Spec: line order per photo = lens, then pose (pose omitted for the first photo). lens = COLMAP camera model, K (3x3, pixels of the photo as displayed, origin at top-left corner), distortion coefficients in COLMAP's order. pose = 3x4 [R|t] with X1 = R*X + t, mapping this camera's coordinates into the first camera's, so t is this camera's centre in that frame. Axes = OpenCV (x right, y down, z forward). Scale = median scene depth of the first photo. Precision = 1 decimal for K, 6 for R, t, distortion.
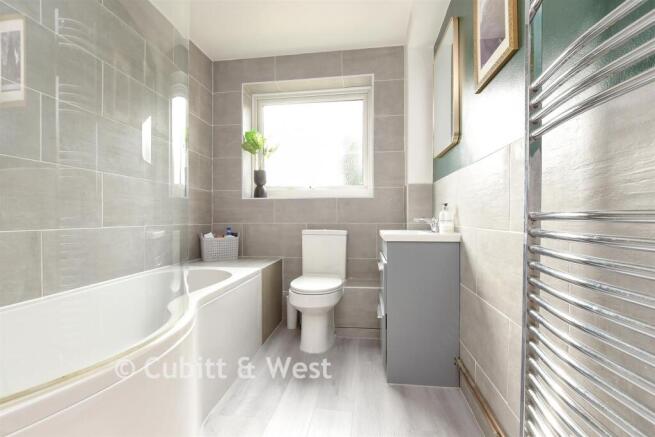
lens RADIAL K [[290.8, 0, 323.4], [0, 290.8, 218.7], [0, 0, 1]] dist [-0.001029, -0.000035]
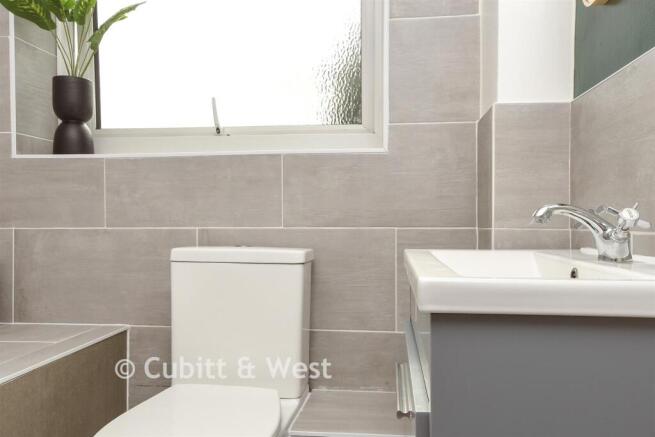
lens RADIAL K [[519.6, 0, 329.7], [0, 519.6, 219.8], [0, 0, 1]] dist [0.012787, 0.002152]
pose [[0.999495, 0.001481, 0.031756, 0.086112], [-0.001521, 0.999998, 0.001238, 0.005720], [-0.031754, -0.001286, 0.999495, 0.403162]]
